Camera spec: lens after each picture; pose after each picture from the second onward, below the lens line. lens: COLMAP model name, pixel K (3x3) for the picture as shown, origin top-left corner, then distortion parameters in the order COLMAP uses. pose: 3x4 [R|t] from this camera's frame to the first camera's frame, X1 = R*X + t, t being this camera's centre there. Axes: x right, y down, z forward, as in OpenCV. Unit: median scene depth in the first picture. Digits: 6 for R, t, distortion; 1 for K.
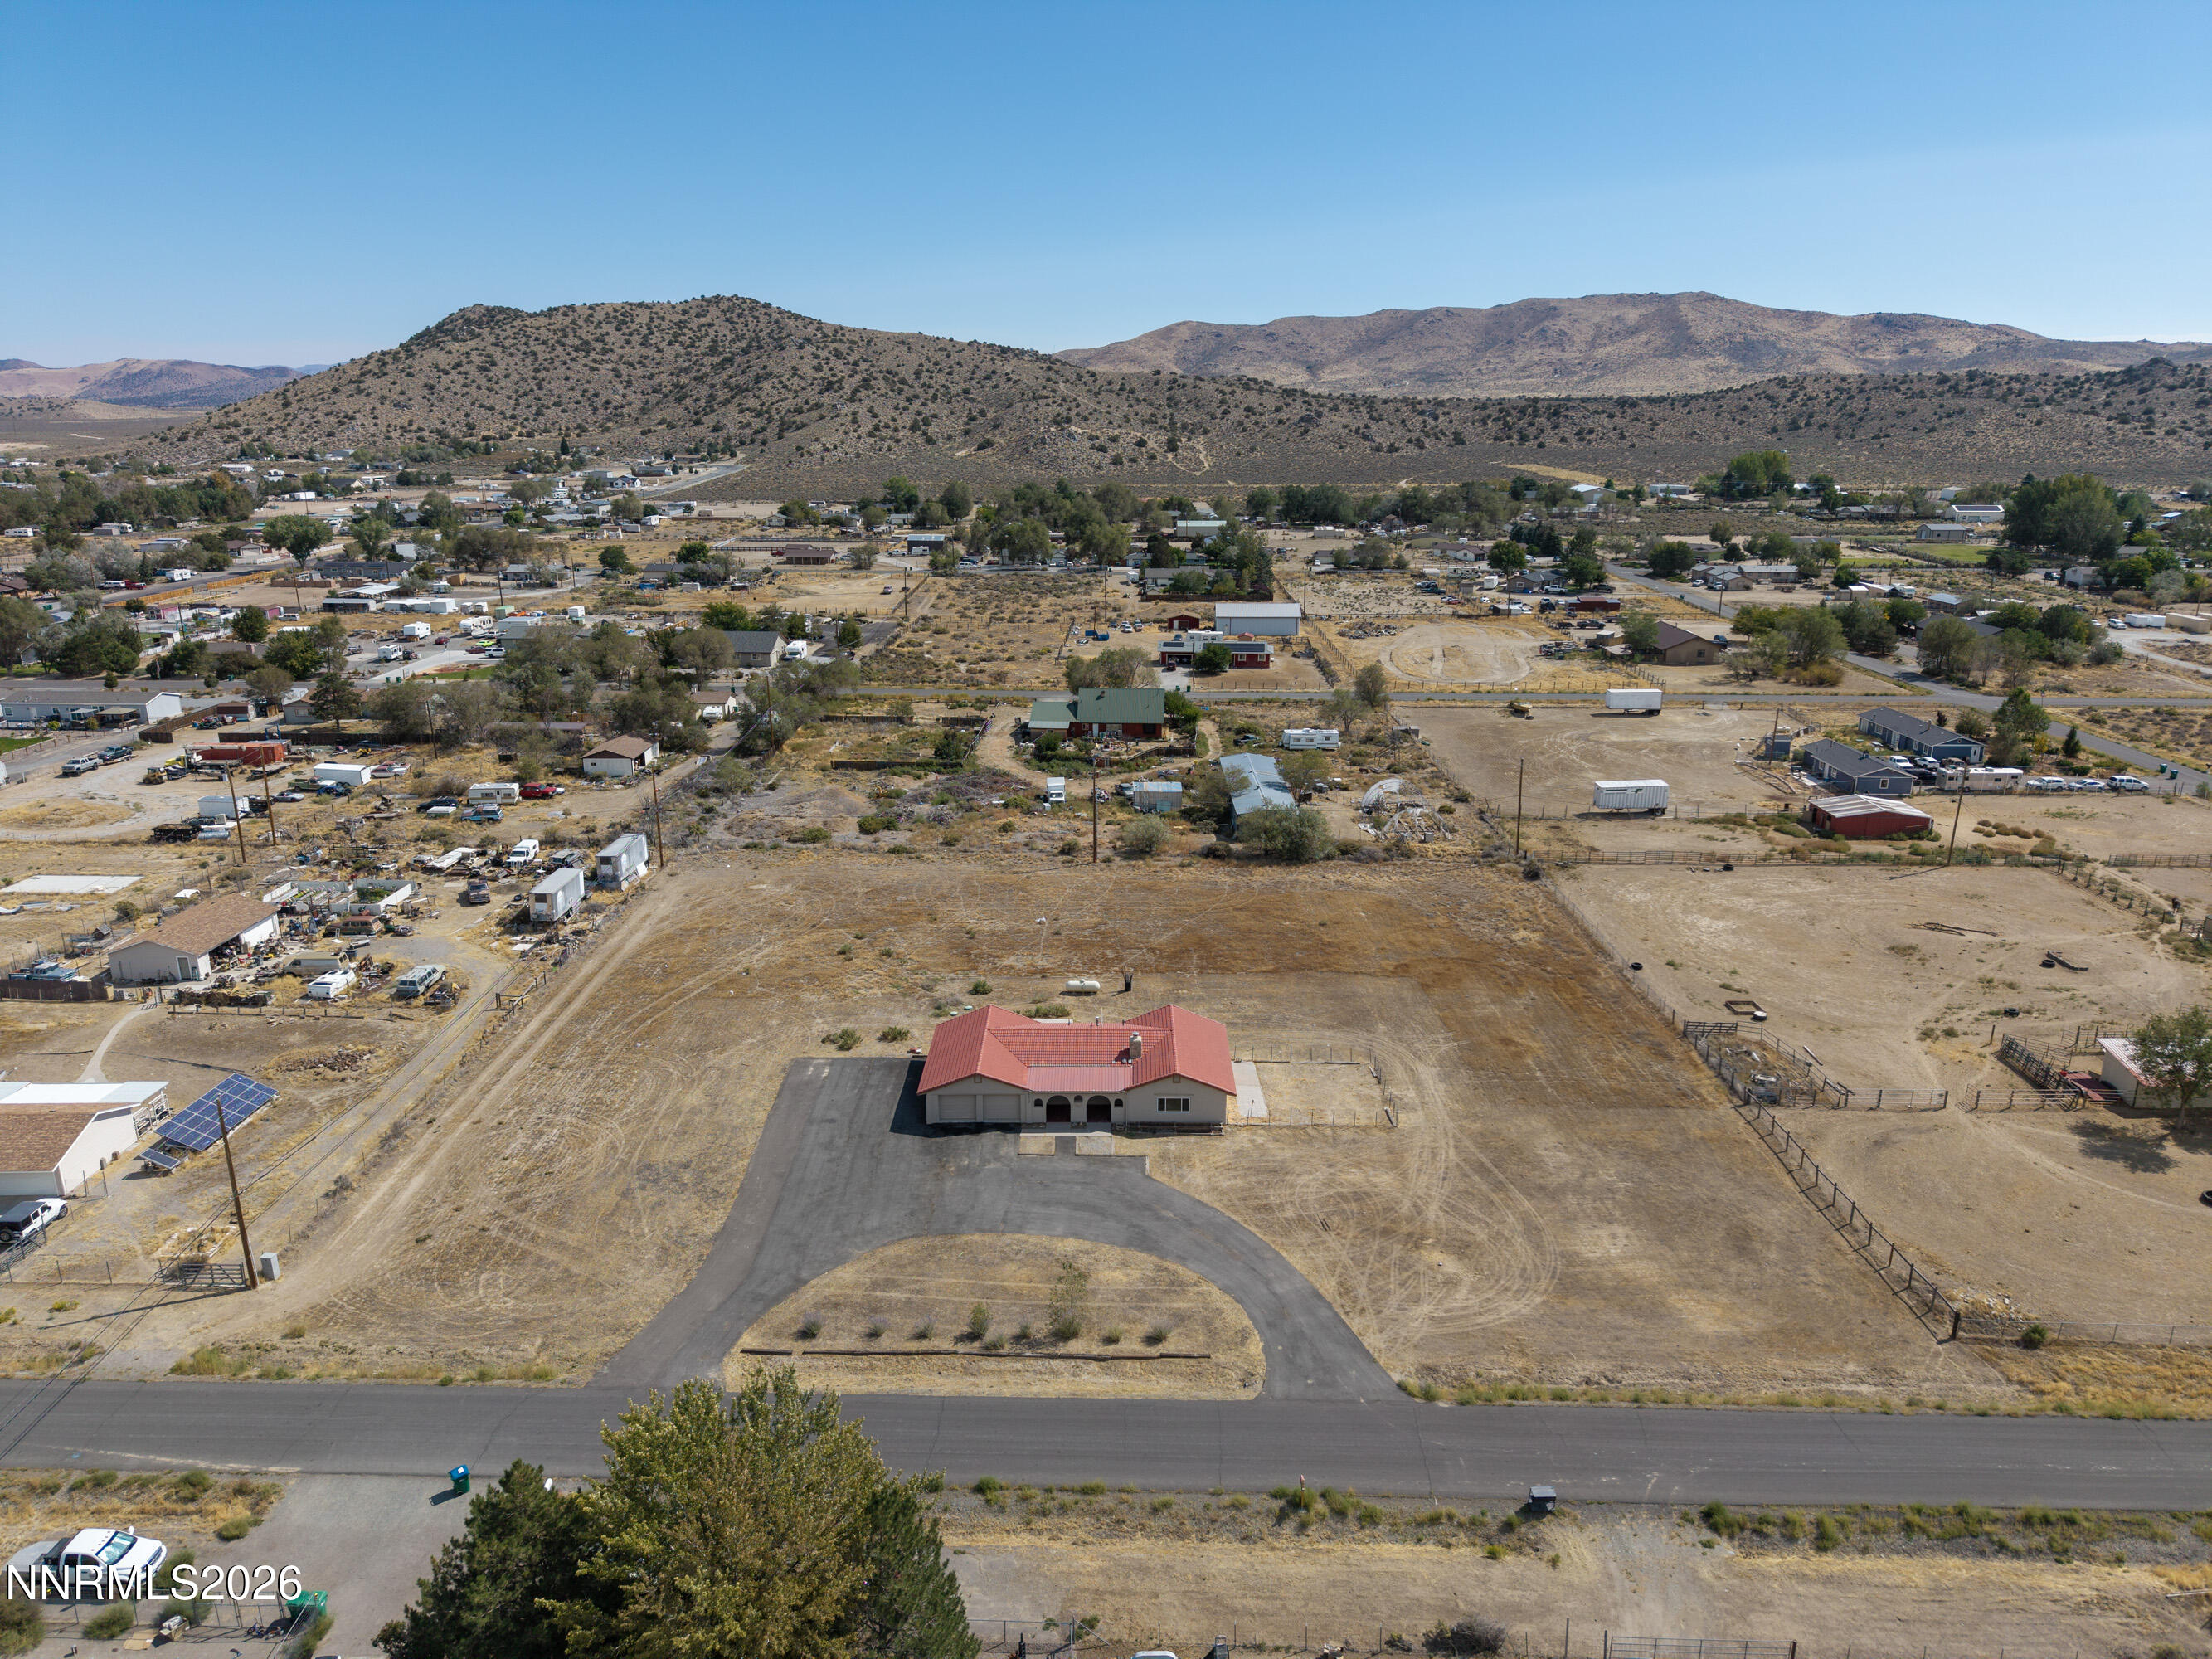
lens RADIAL K [[1479.5, 0, 1106.0], [0, 1479.5, 829.5], [0, 0, 1]] dist [0.033936, -0.039264]
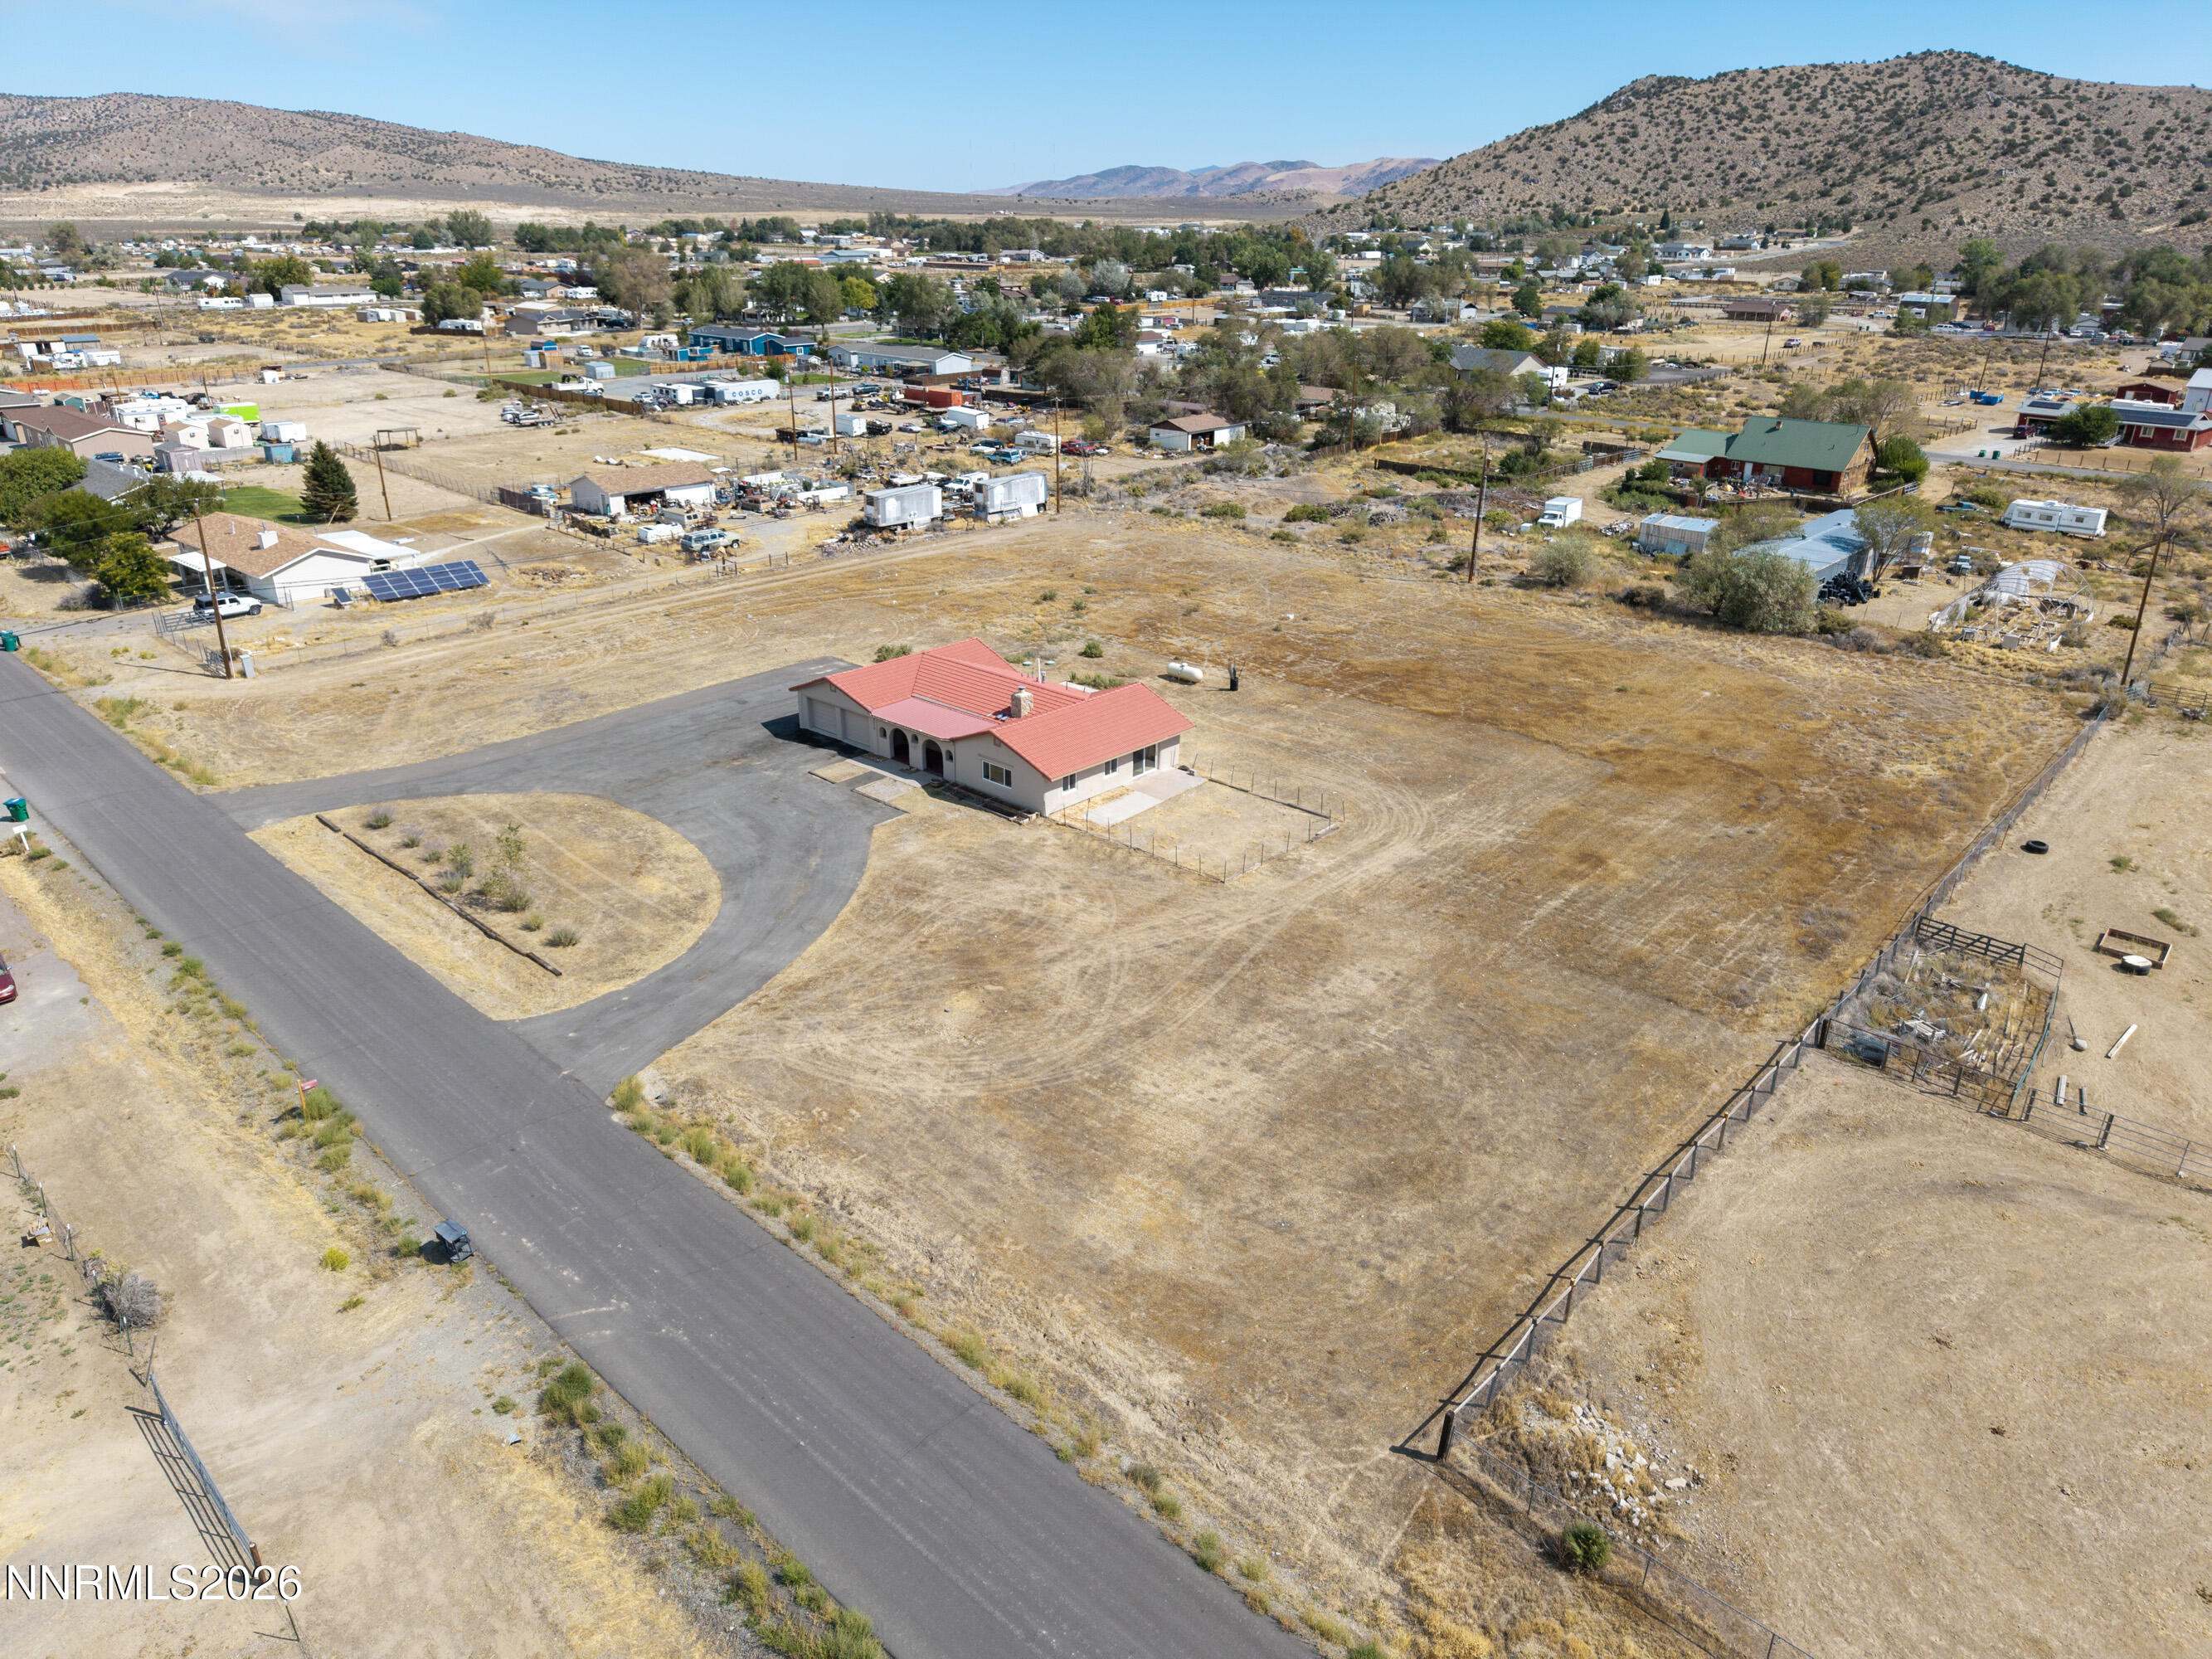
lens RADIAL K [[1486.4, 0, 1106.0], [0, 1486.4, 829.5], [0, 0, 1]] dist [0.020021, -0.021795]
pose [[0.741440, 0.262748, -0.617439, 0.361086], [-0.188160, 0.964644, 0.184550, 0.038927], [0.644099, -0.020655, 0.764664, 0.281943]]
